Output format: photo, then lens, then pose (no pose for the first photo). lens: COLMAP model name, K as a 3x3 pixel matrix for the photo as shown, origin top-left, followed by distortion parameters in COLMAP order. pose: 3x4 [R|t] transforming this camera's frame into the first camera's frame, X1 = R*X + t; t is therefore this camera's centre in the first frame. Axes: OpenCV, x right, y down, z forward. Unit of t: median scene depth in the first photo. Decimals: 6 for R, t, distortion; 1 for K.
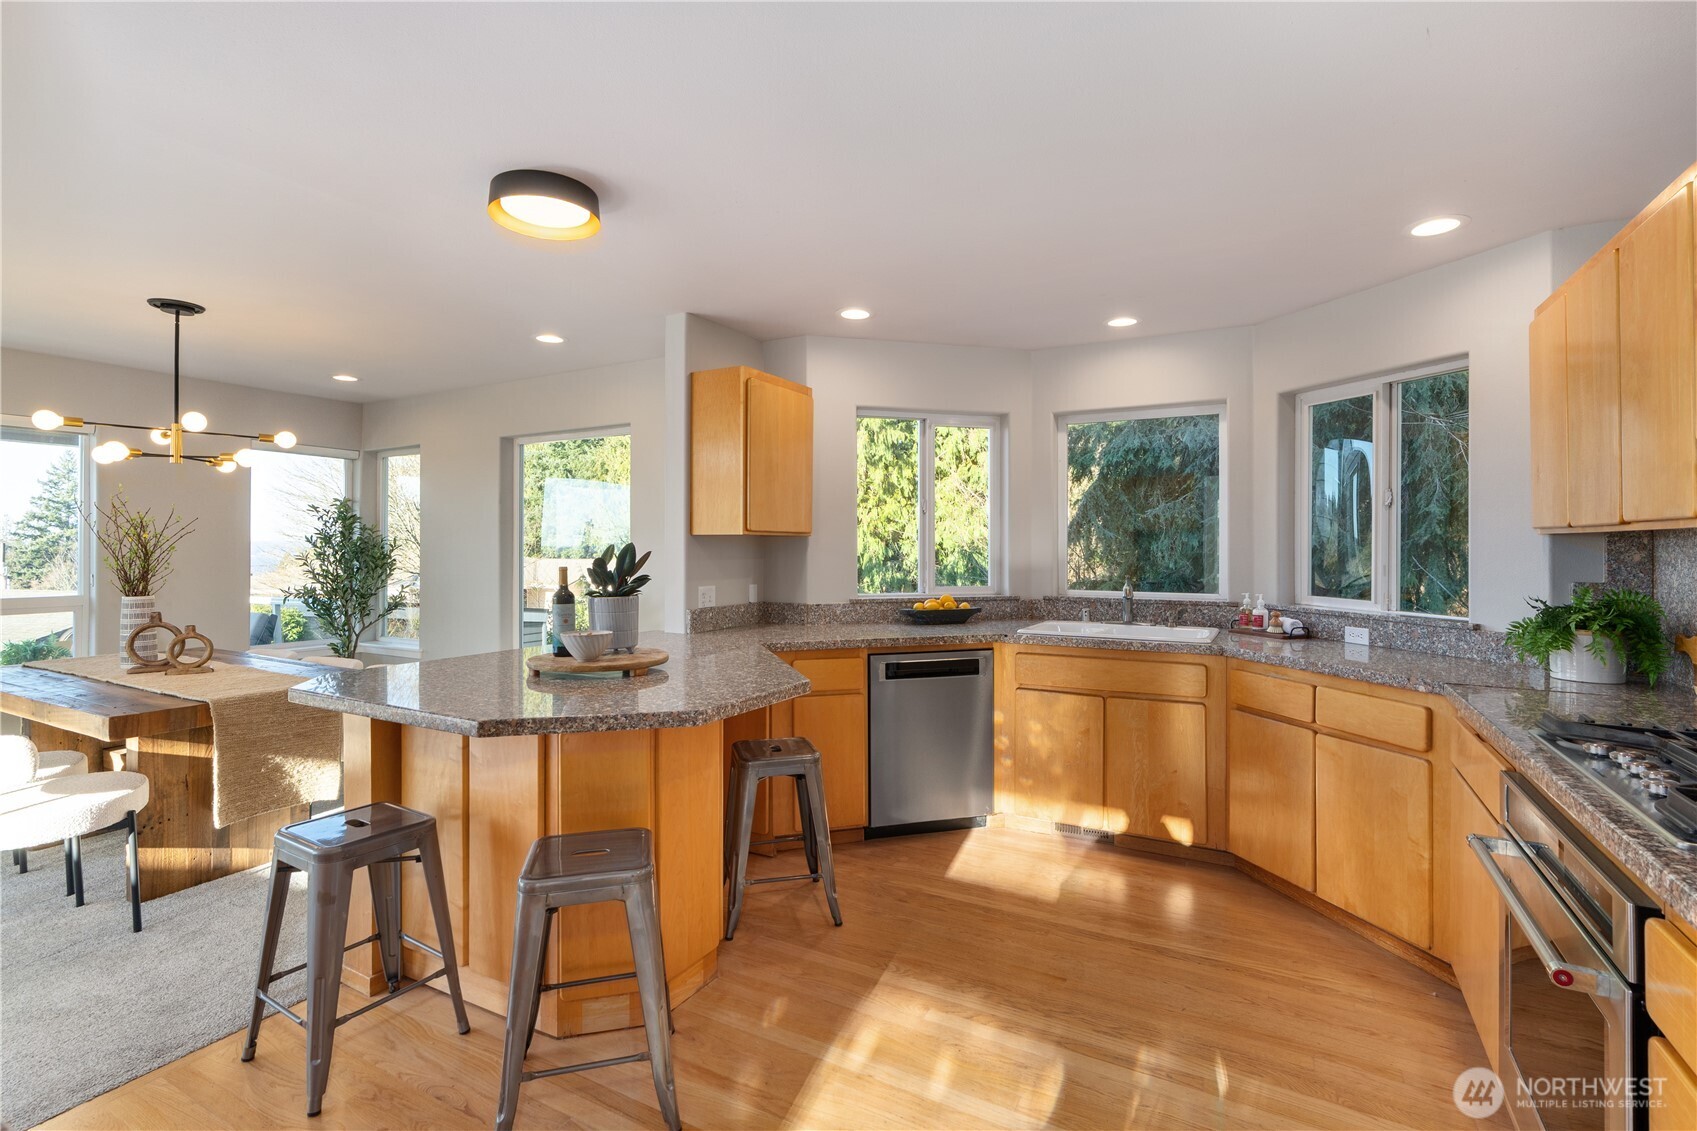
lens RADIAL K [[774.2, 0, 850.3], [0, 774.2, 550.3], [0, 0, 1]] dist [-0.004962, 0.001581]
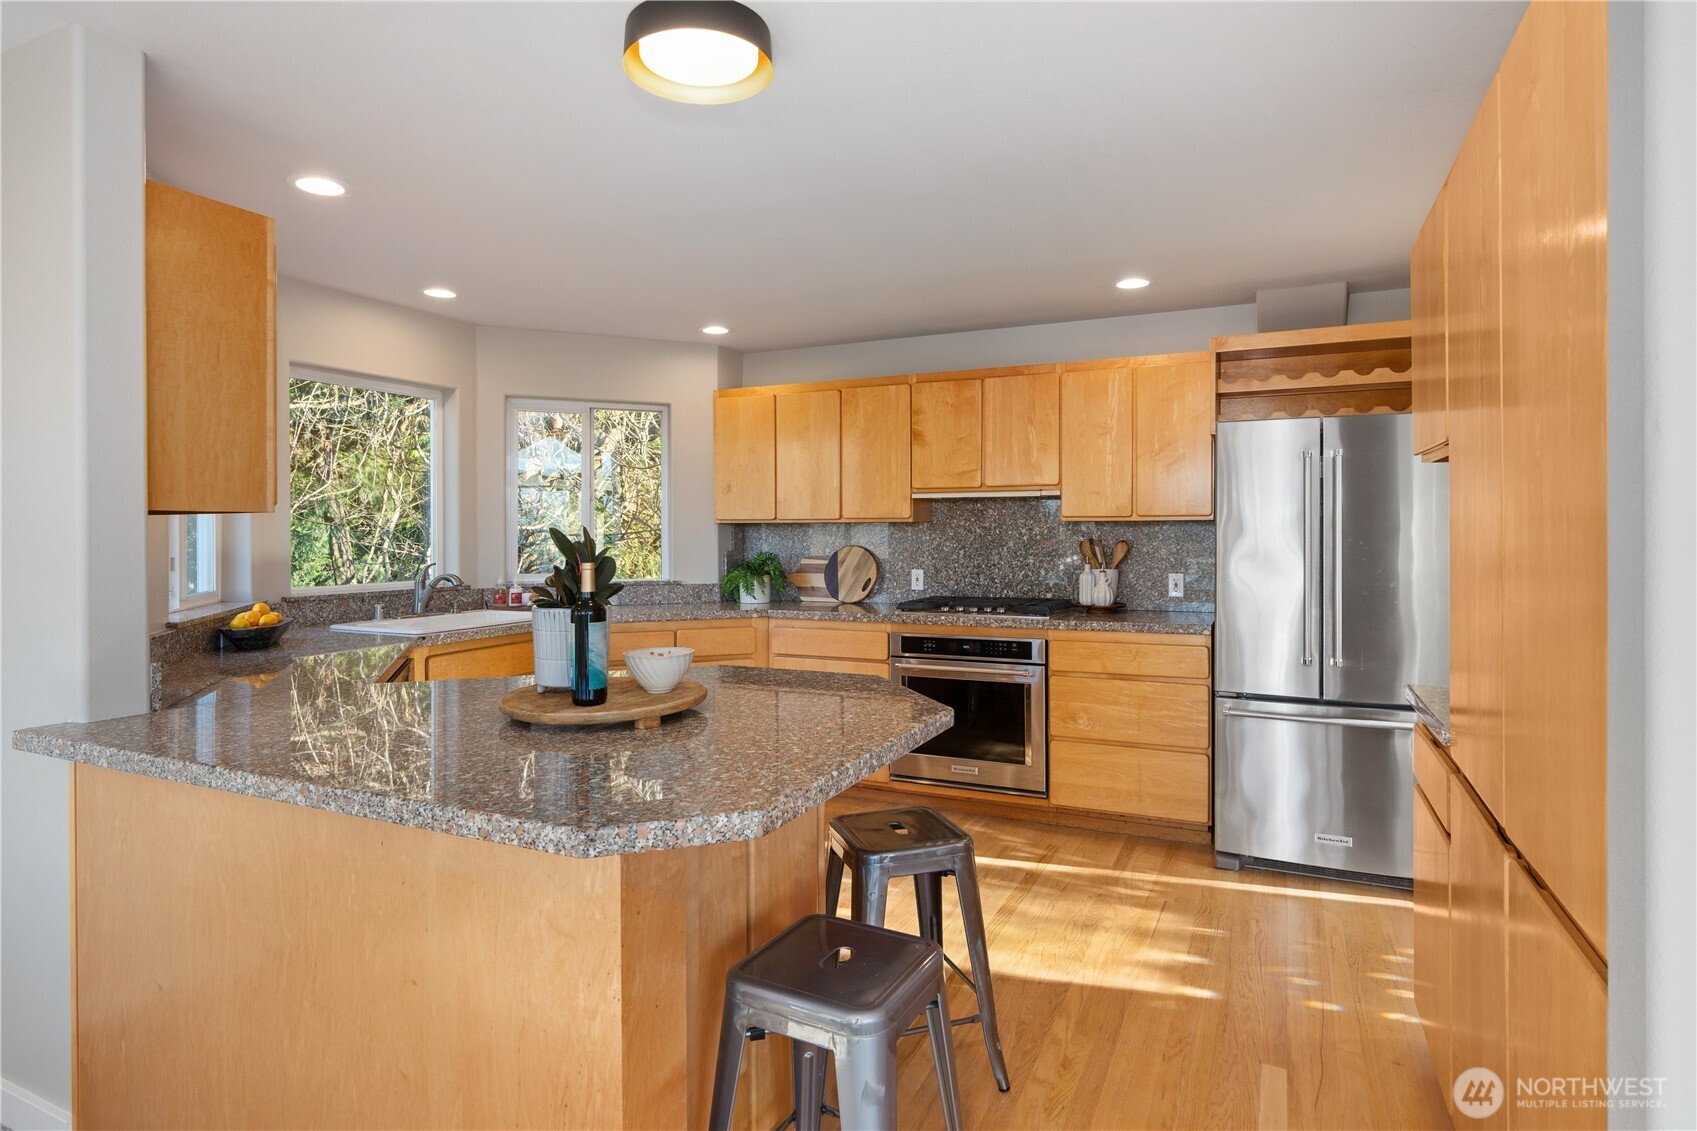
lens RADIAL K [[909.3, 0, 848.2], [0, 909.3, 529.5], [0, 0, 1]] dist [-0.000828, -0.001427]
pose [[-0.062800, 0.001016, 0.998026, -0.839431], [0.009258, 0.999957, -0.000436, -0.002814], [-0.997983, 0.009213, -0.062806, 0.620278]]
